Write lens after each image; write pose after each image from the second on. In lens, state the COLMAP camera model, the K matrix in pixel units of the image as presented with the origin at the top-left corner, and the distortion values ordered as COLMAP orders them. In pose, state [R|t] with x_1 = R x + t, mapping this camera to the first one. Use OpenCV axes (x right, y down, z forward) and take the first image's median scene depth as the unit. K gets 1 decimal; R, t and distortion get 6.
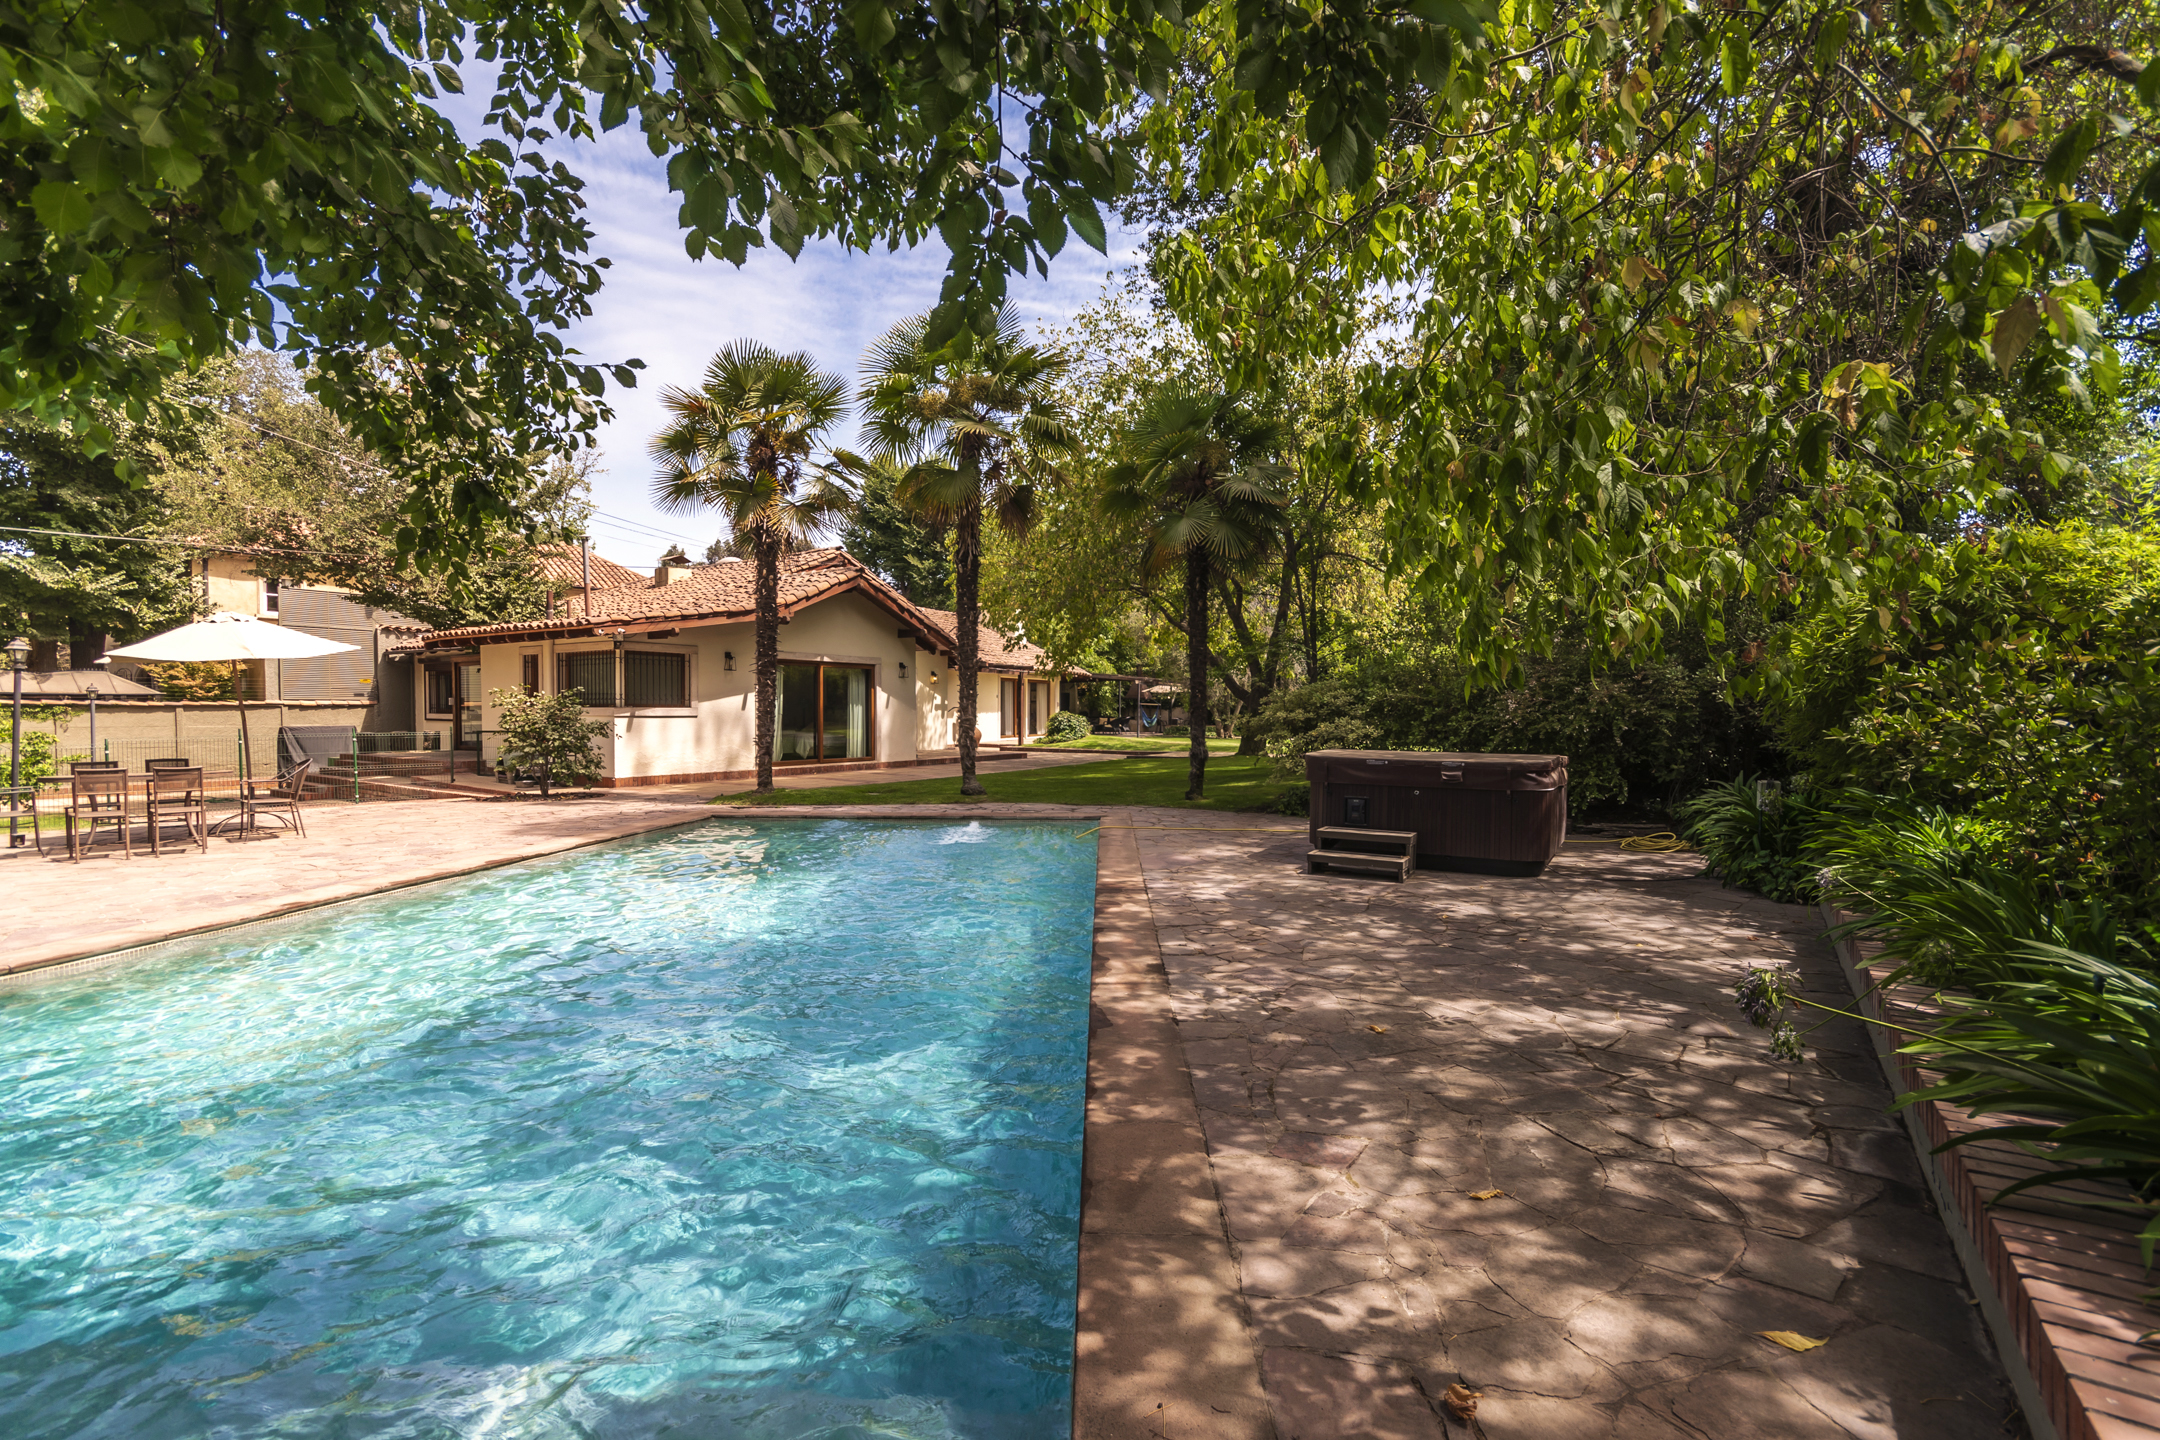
lens RADIAL K [[963.9, 0, 1081.1], [0, 963.9, 715.9], [0, 0, 1]] dist [0.001829, 0.000178]
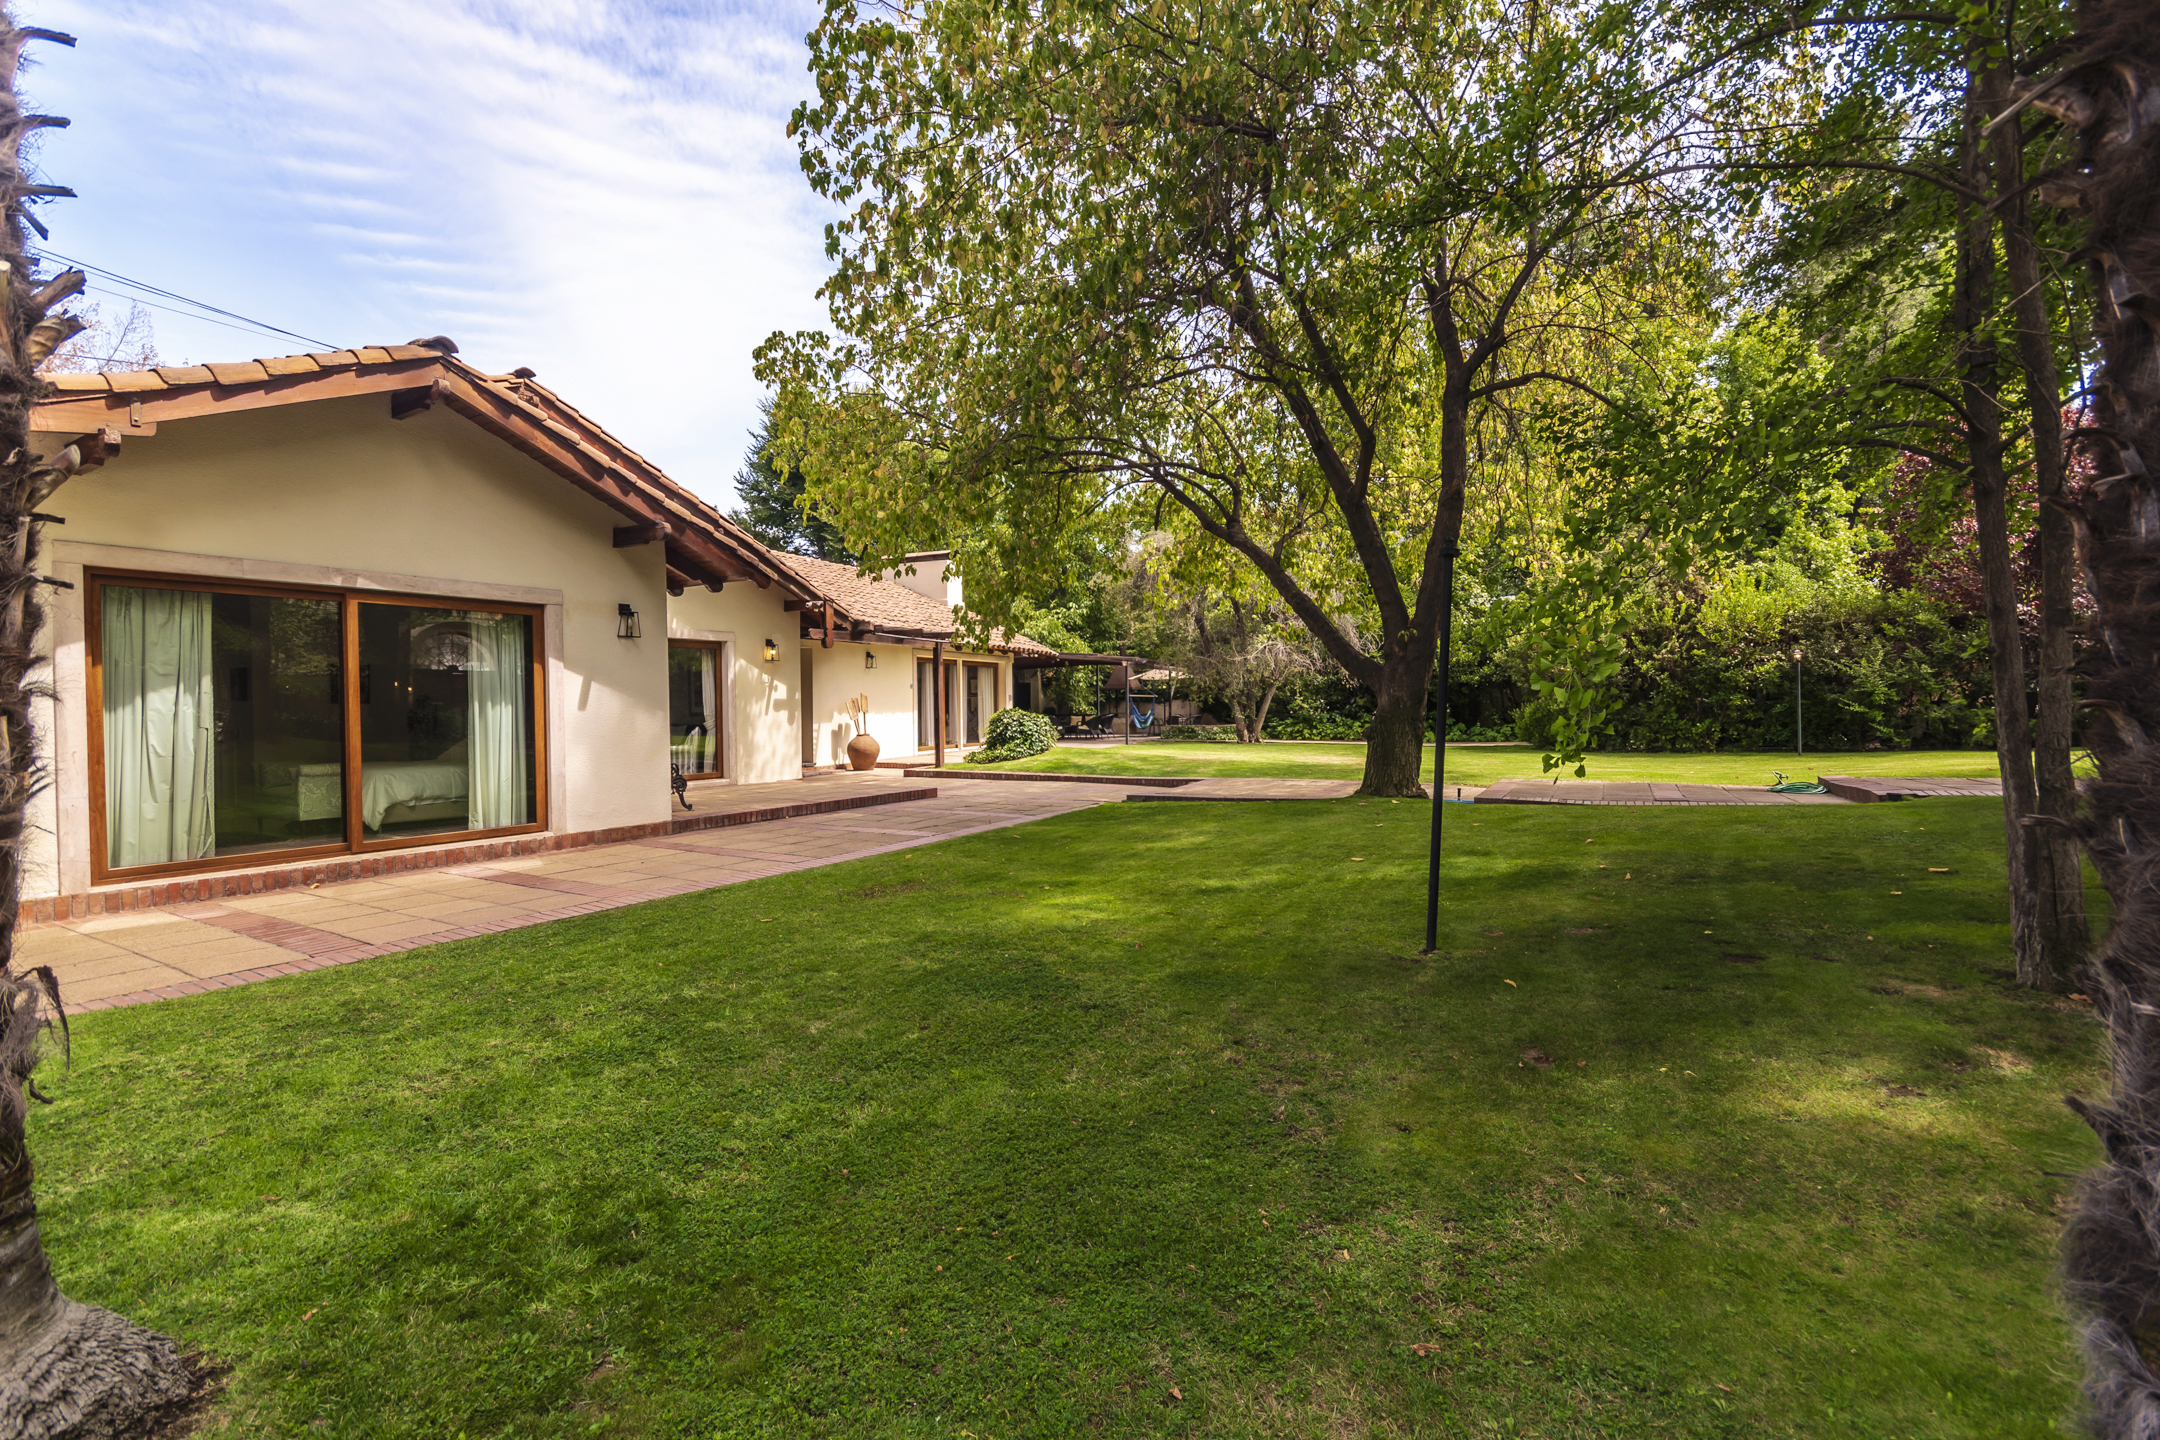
lens RADIAL K [[963.9, 0, 1077.9], [0, 963.9, 711.8], [0, 0, 1]] dist [0.001829, 0.000178]
pose [[0.999563, -0.009532, 0.027992, 0.005428], [0.009480, 0.999953, 0.001993, -0.002786], [-0.028010, -0.001727, 0.999606, 0.344581]]
